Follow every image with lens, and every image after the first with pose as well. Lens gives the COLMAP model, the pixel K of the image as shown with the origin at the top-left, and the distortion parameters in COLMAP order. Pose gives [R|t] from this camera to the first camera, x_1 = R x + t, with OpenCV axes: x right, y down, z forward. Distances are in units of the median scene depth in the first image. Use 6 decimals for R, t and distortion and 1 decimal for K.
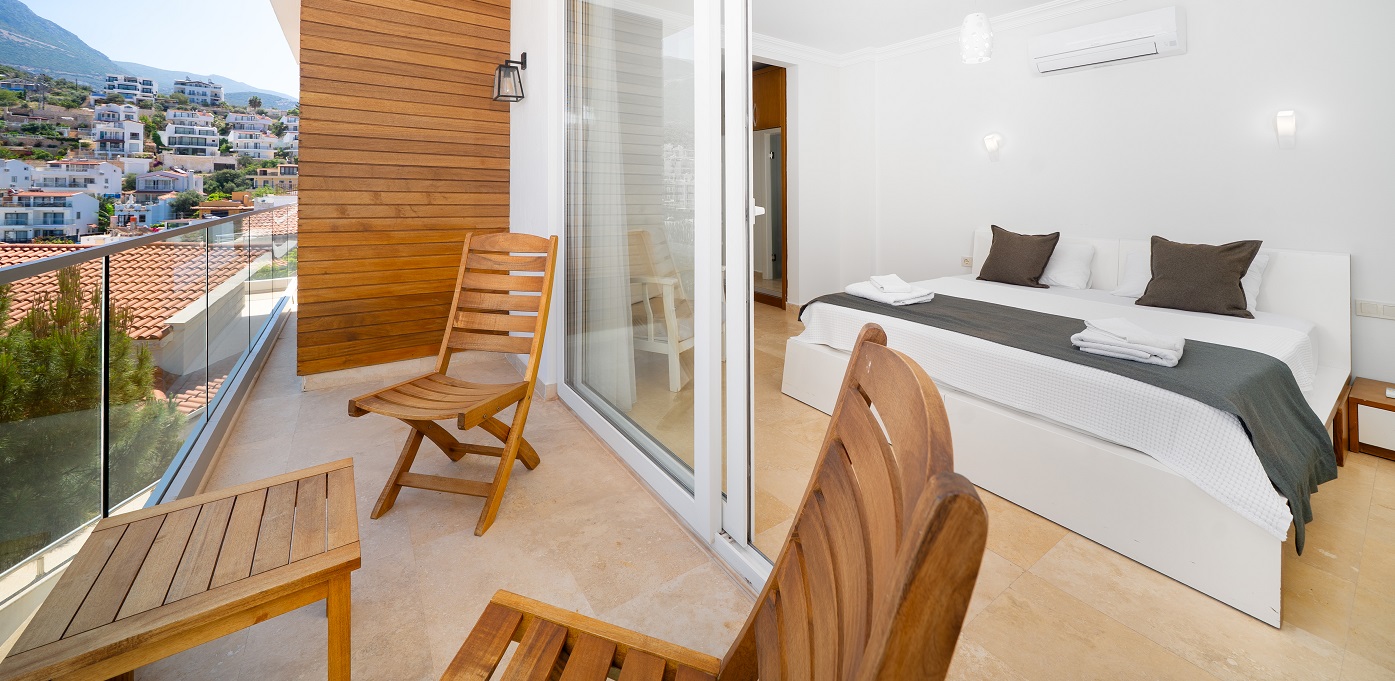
lens RADIAL K [[503.6, 0, 697.3], [0, 503.6, 312.9], [0, 0, 1]] dist [0.000534, 0.000052]
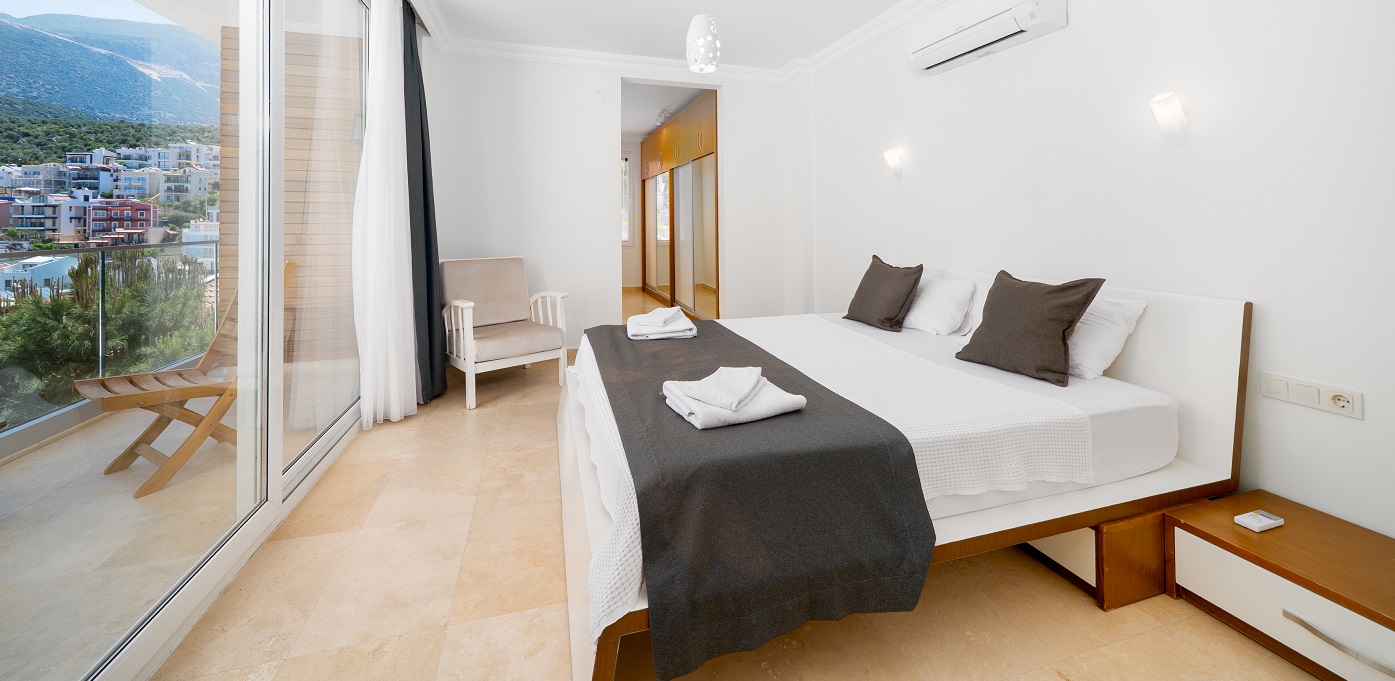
lens RADIAL K [[498.1, 0, 692.2], [0, 498.1, 339.6], [0, 0, 1]] dist [-0.001294, -0.000084]
pose [[0.950085, 0.061178, -0.305933, 0.756573], [-0.062111, 0.998047, 0.006694, -0.026057], [0.305745, 0.012642, 0.952029, 0.149414]]
